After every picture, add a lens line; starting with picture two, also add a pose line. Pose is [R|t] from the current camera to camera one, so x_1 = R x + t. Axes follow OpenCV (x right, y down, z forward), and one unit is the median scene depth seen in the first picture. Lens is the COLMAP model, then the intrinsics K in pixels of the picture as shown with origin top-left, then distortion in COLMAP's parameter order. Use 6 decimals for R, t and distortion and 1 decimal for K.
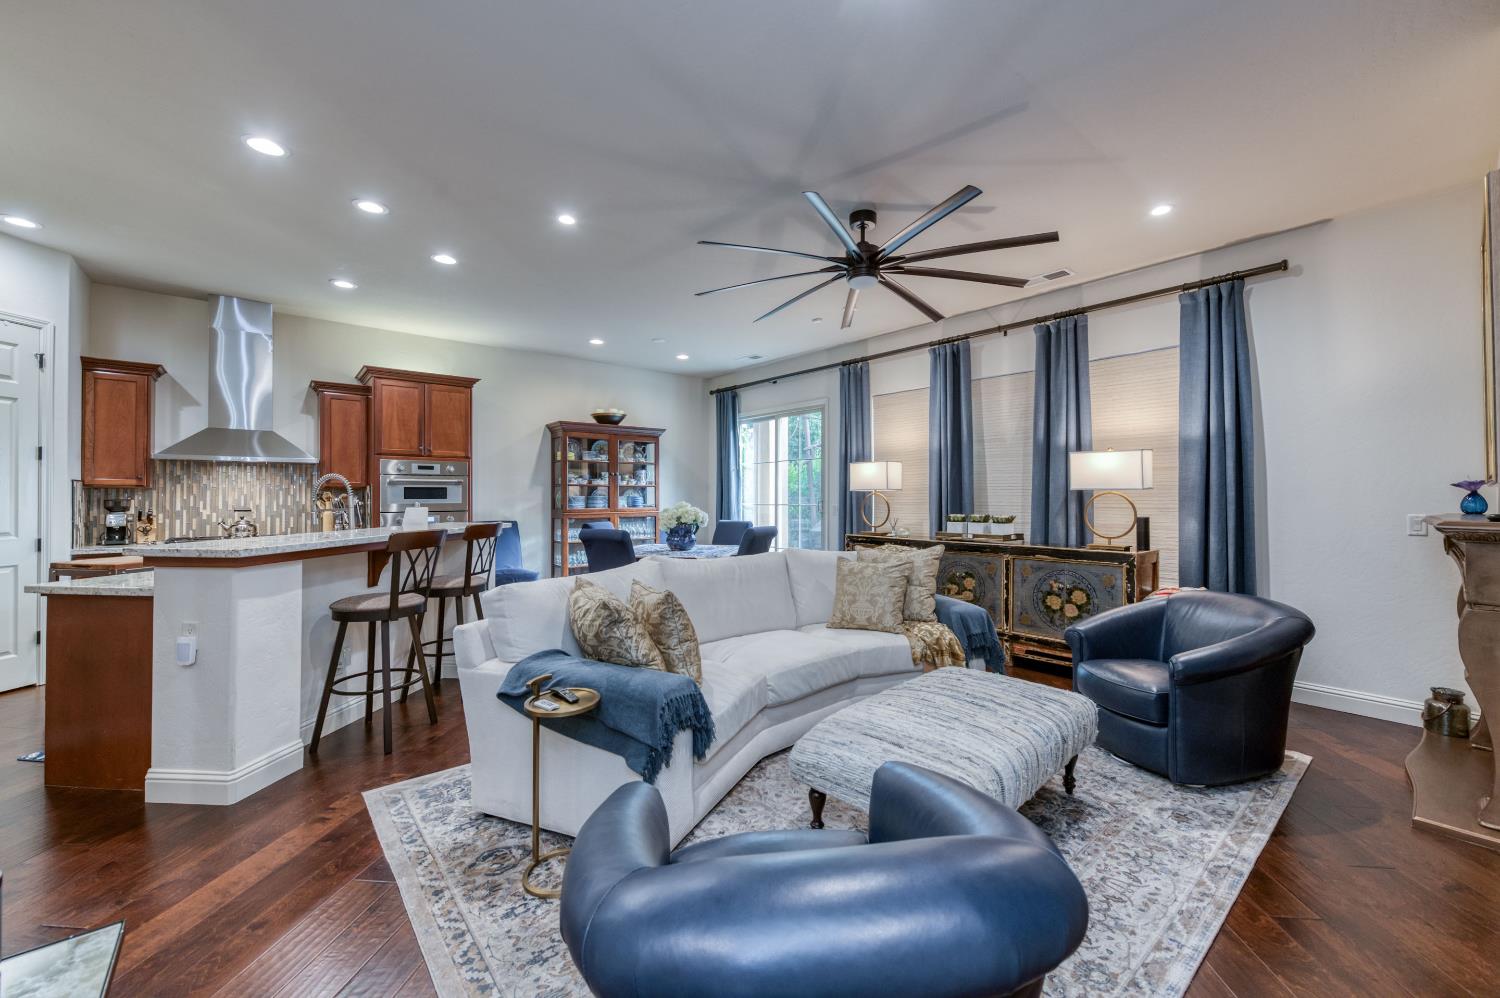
lens RADIAL K [[592.8, 0, 731.8], [0, 592.8, 489.3], [0, 0, 1]] dist [0.005134, -0.001568]
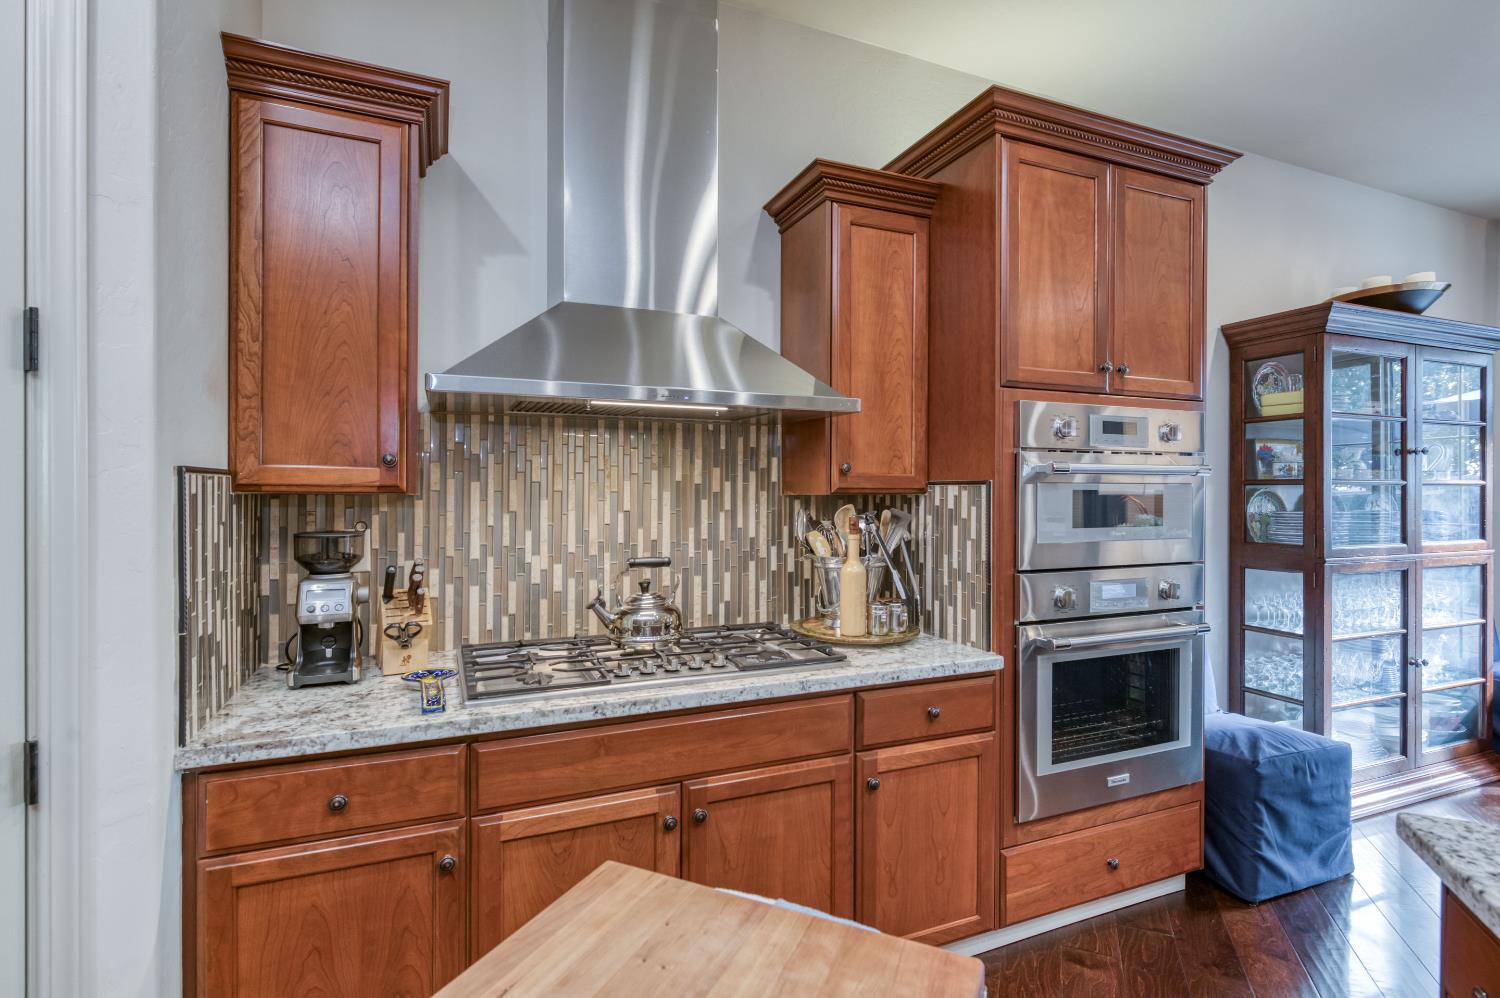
lens RADIAL K [[716.7, 0, 758.4], [0, 716.7, 491.8], [0, 0, 1]] dist [0.015431, 0.001465]
pose [[0.964069, 0.005826, -0.265588, -0.616354], [-0.001703, 0.999874, 0.015753, -0.008644], [0.265646, -0.014735, 0.963958, 0.599149]]
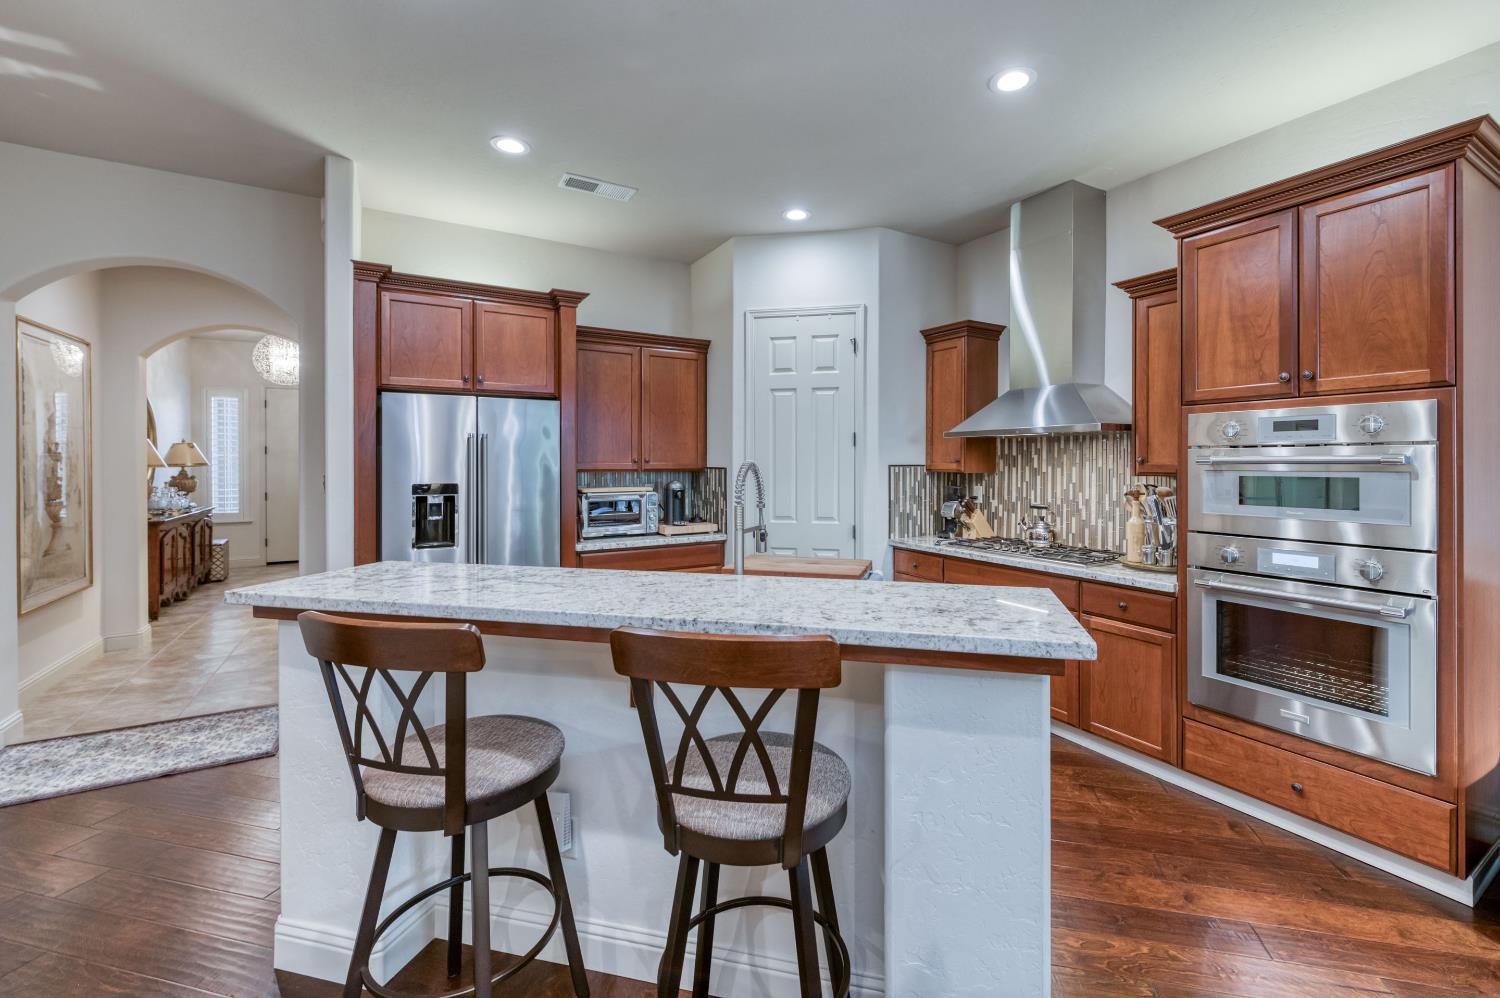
lens RADIAL K [[630.5, 0, 799.5], [0, 630.5, 462.4], [0, 0, 1]] dist [0.000010, -0.001125]
pose [[-0.112819, -0.001956, -0.993614, -0.076286], [0.006265, 0.999977, -0.002680, -0.013835], [0.993596, -0.006527, -0.112804, 0.753145]]
